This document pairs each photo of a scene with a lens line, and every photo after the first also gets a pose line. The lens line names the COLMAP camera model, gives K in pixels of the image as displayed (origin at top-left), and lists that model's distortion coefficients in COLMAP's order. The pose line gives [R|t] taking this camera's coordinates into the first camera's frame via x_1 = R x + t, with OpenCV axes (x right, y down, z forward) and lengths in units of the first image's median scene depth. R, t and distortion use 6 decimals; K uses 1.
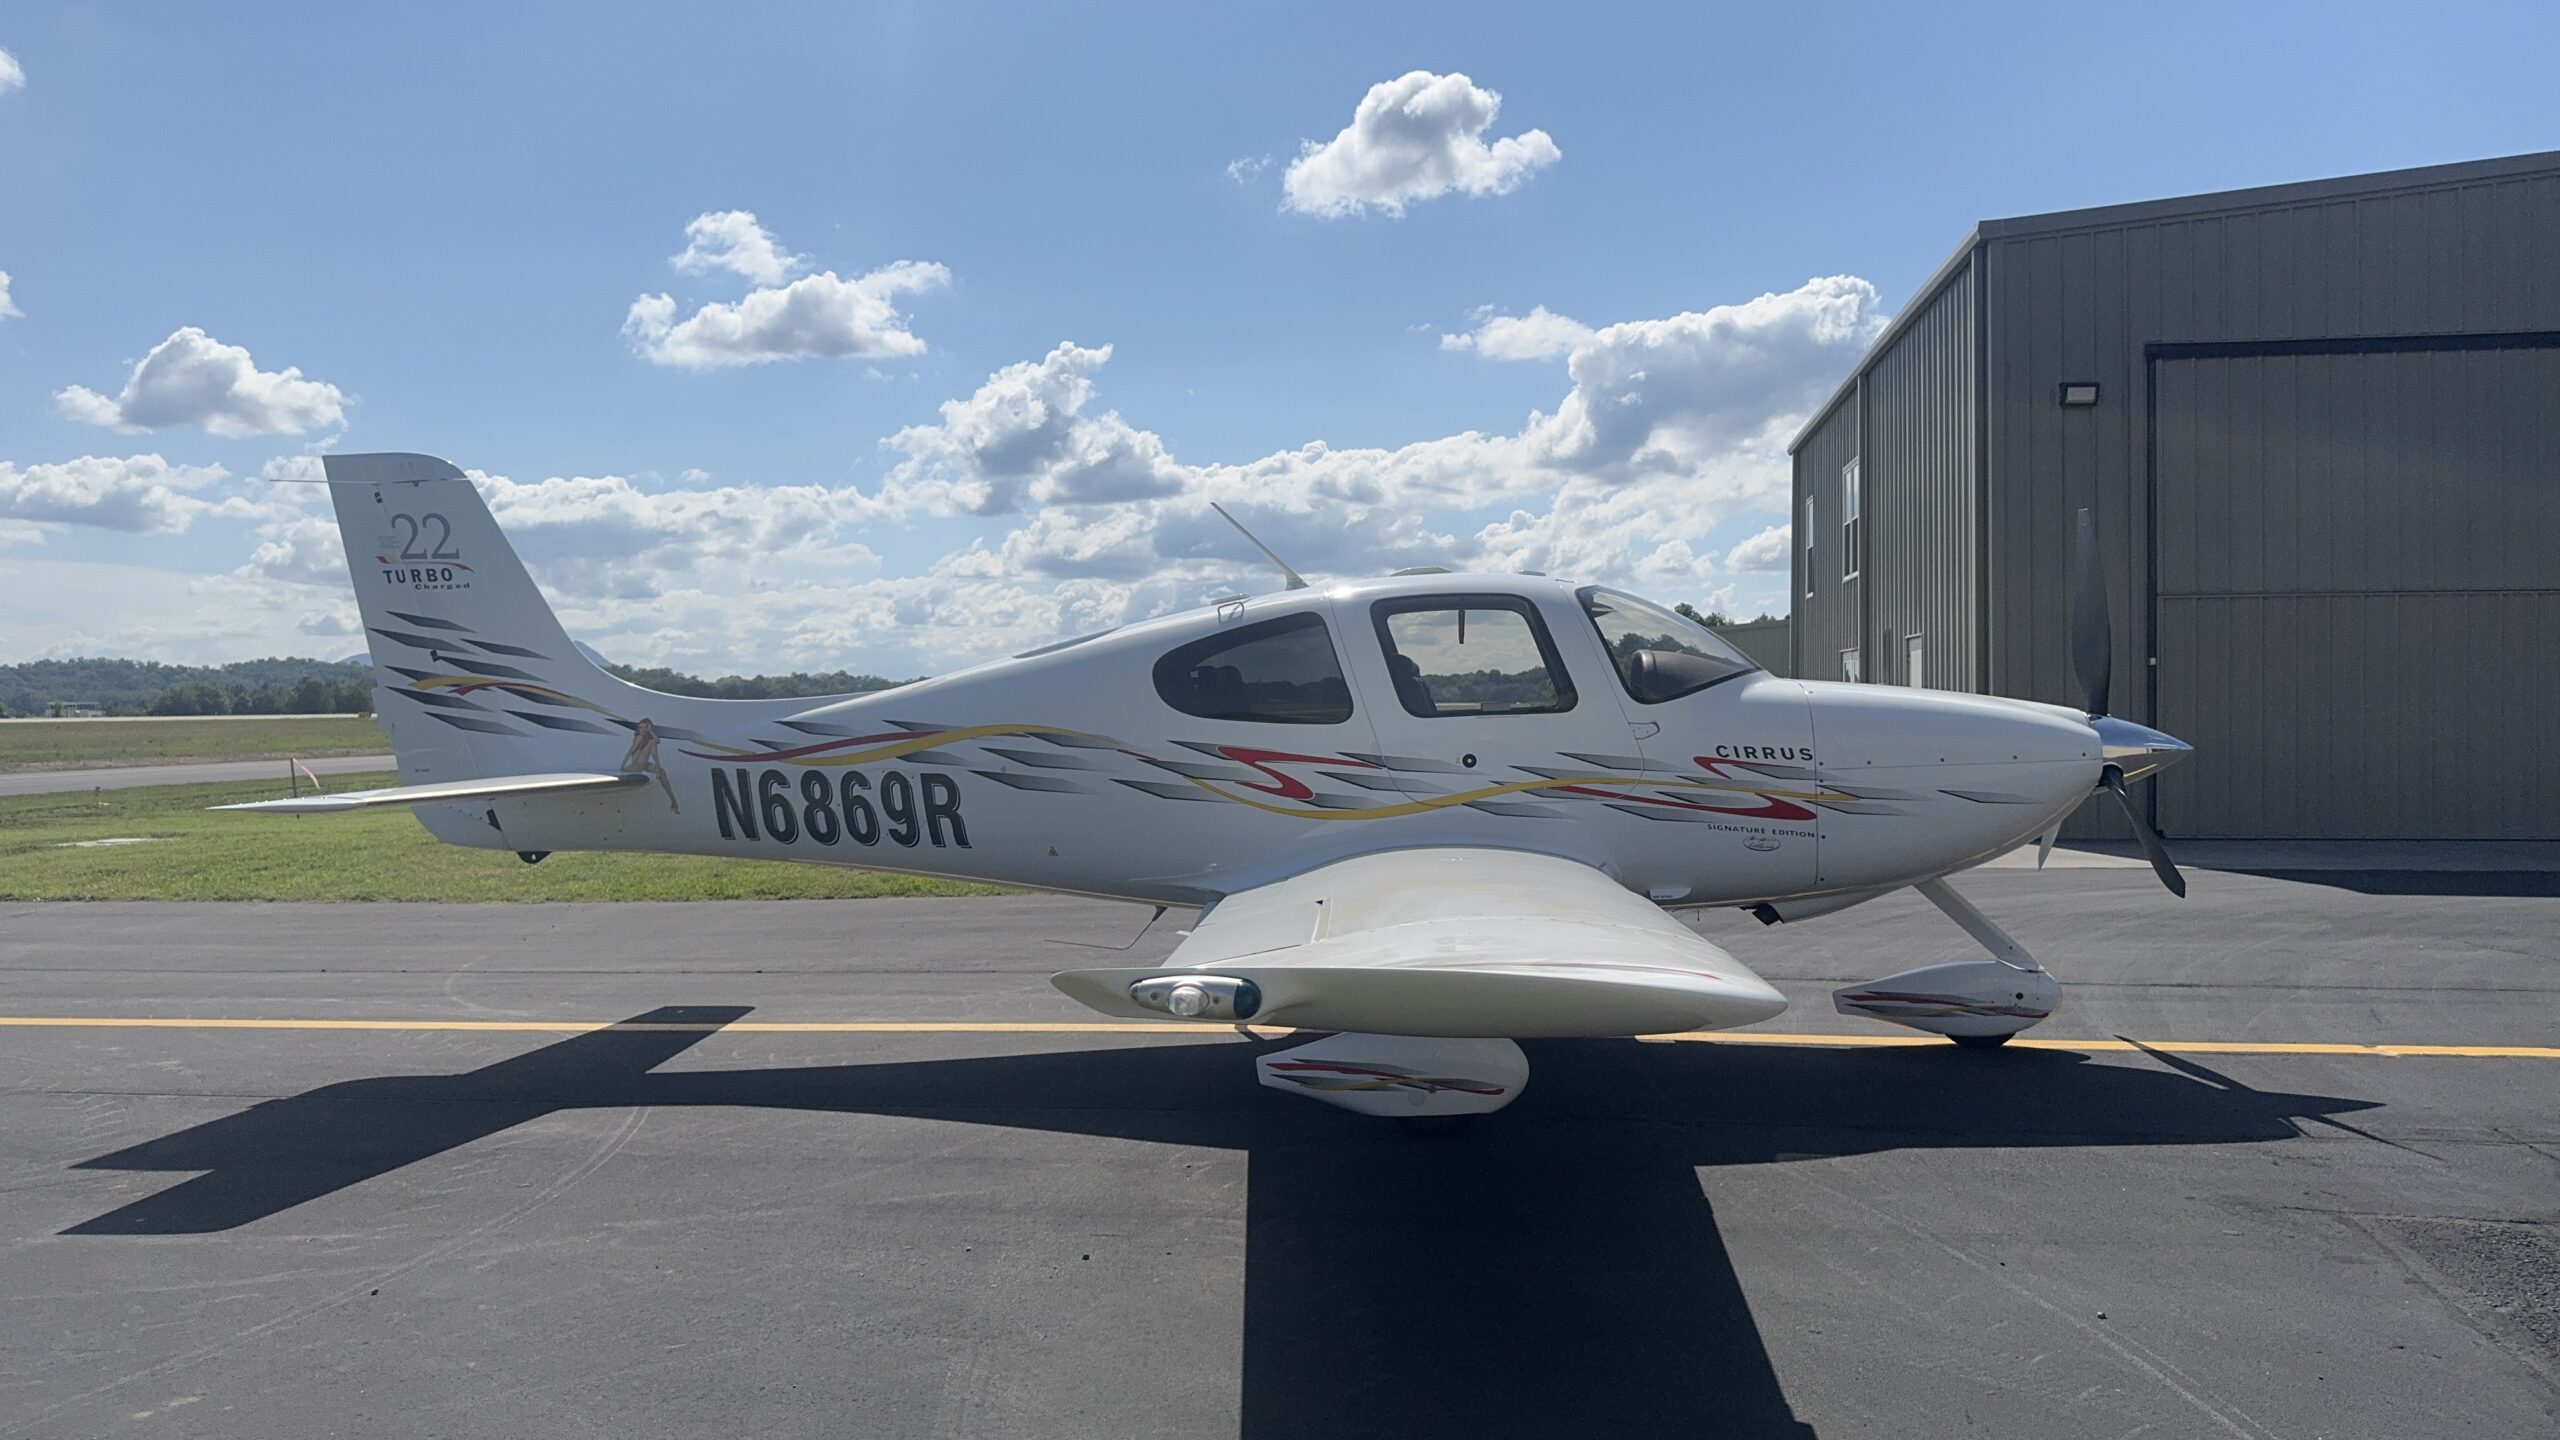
lens RADIAL K [[1819.8, 0, 1280.0], [0, 1819.8, 720.0], [0, 0, 1]] dist [0.231945, -0.544463]
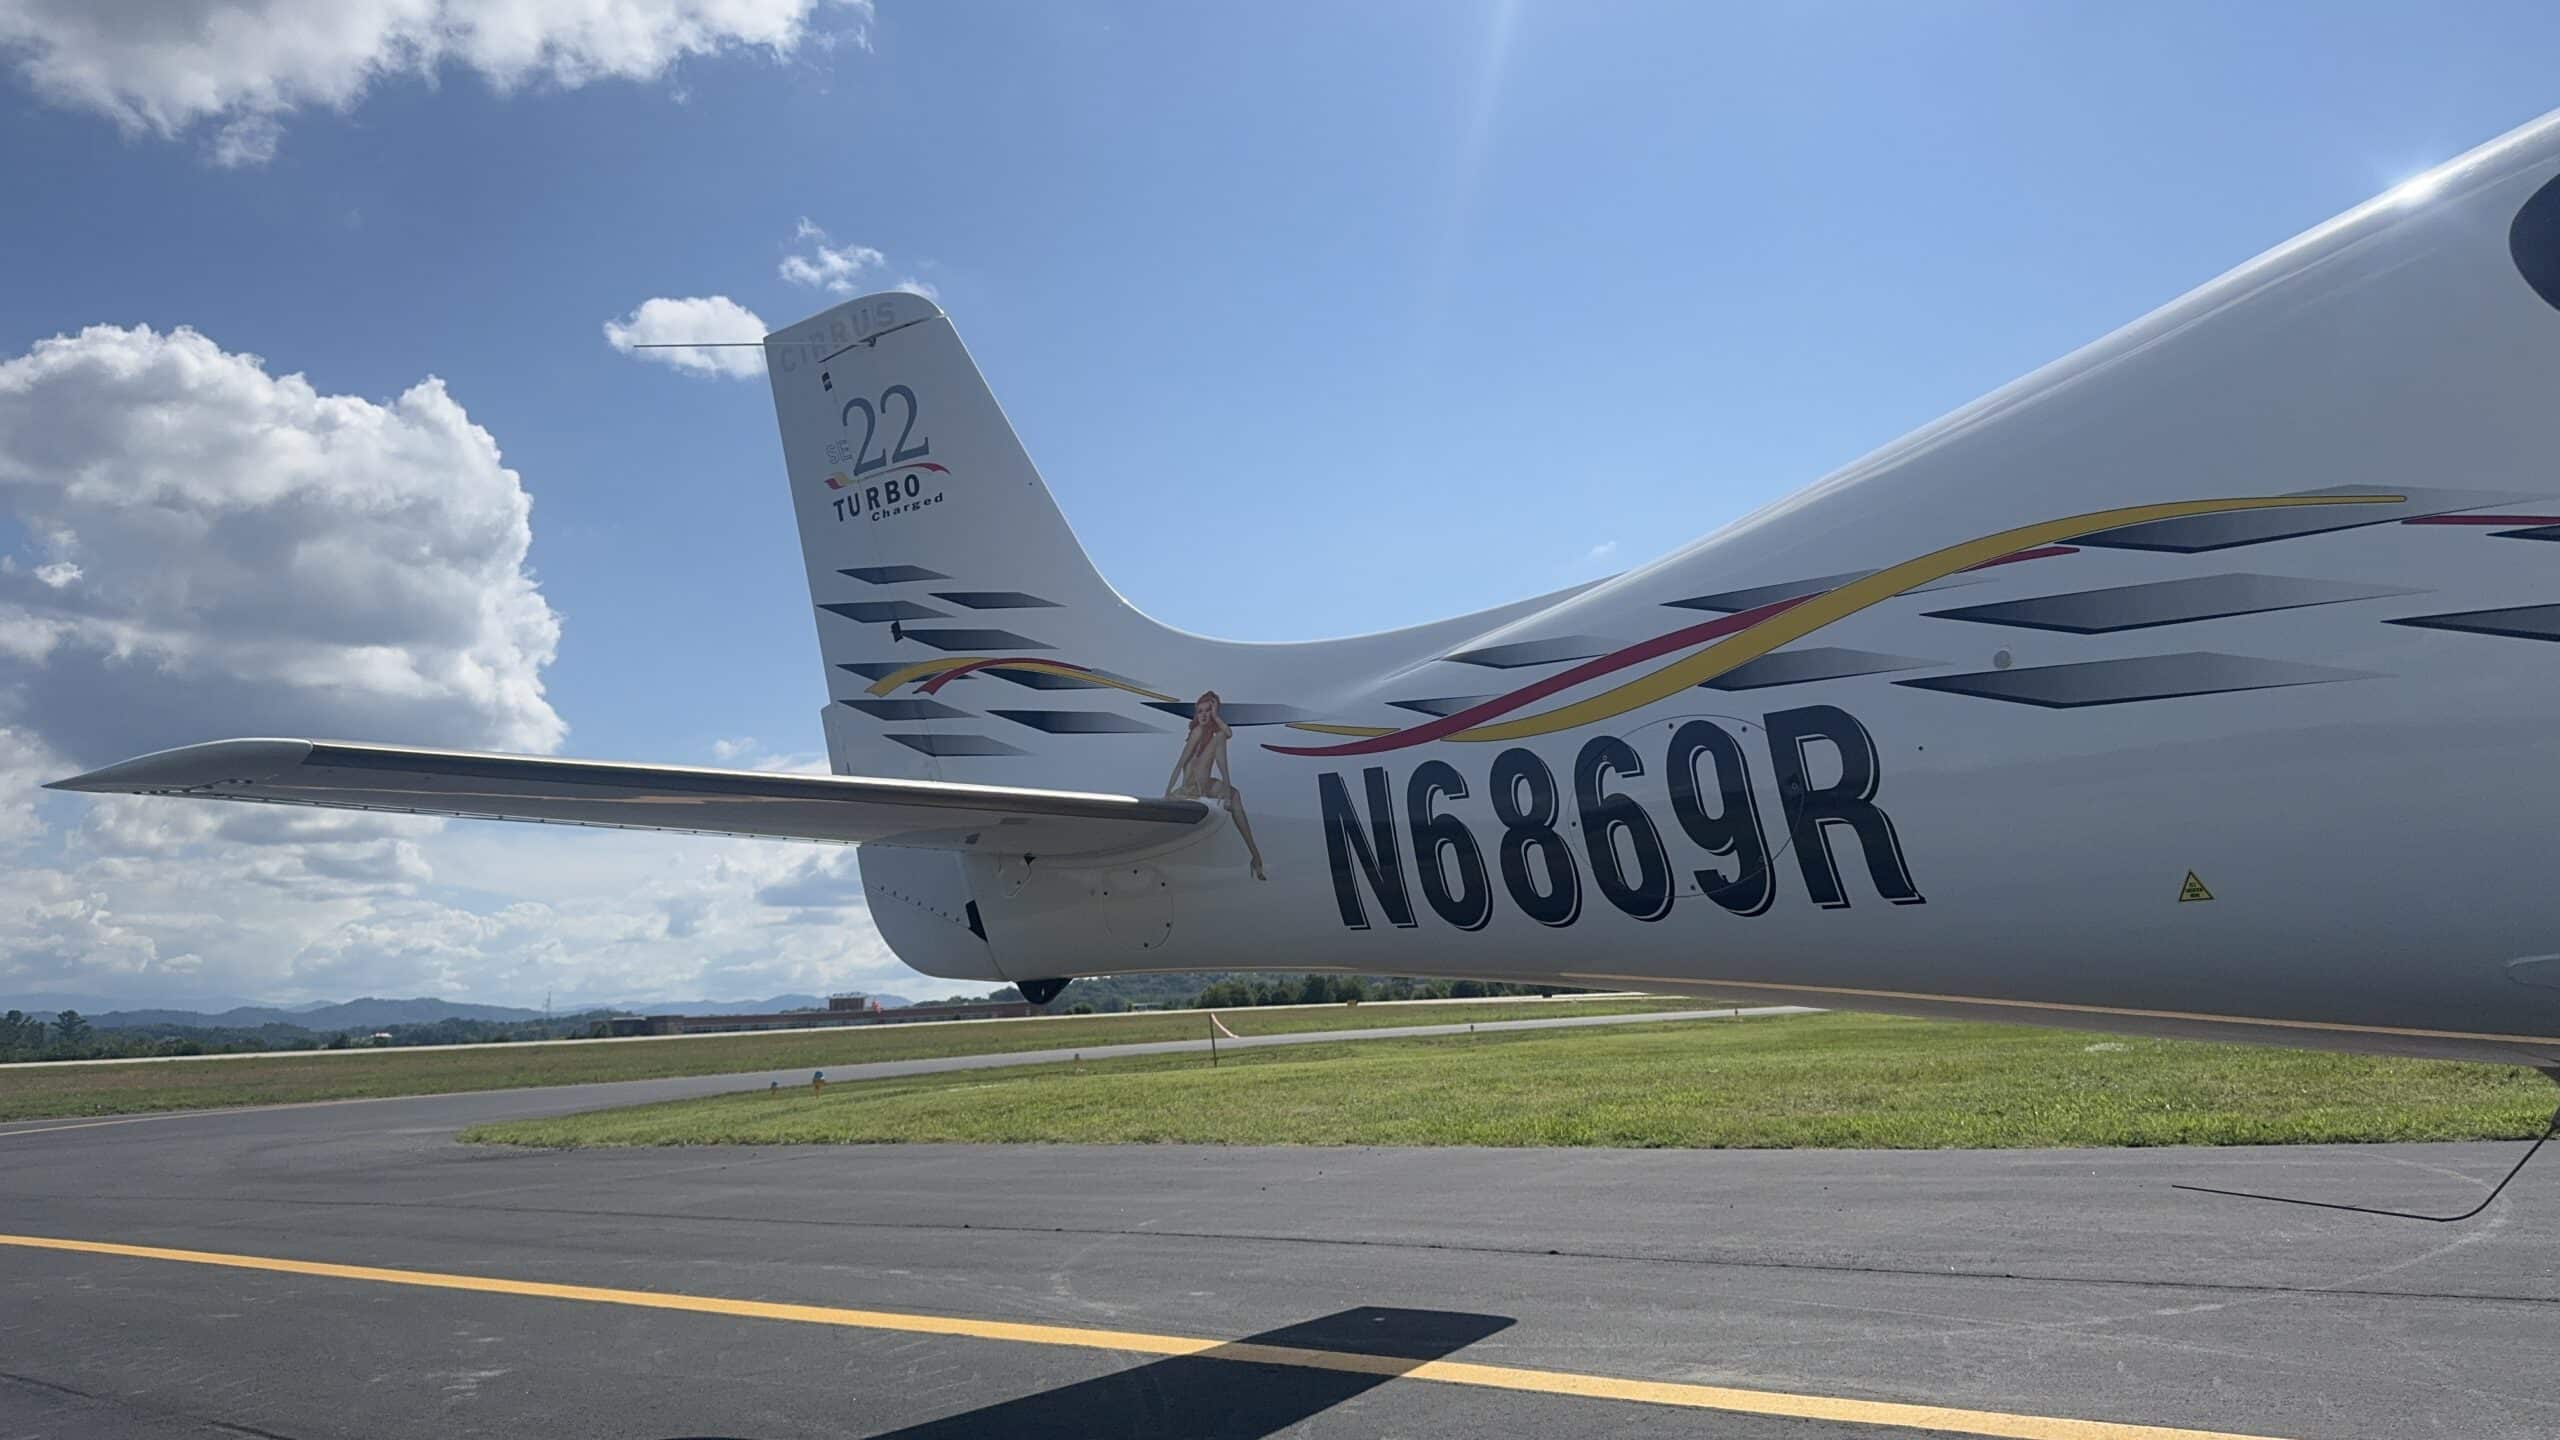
lens RADIAL K [[1819.8, 0, 1280.0], [0, 1819.8, 720.0], [0, 0, 1]] dist [0.231945, -0.544463]
pose [[0.877035, -0.100080, -0.469887, -0.100441], [0.027914, 0.987025, -0.158122, 0.083000], [0.479616, 0.125562, 0.868449, 0.594185]]
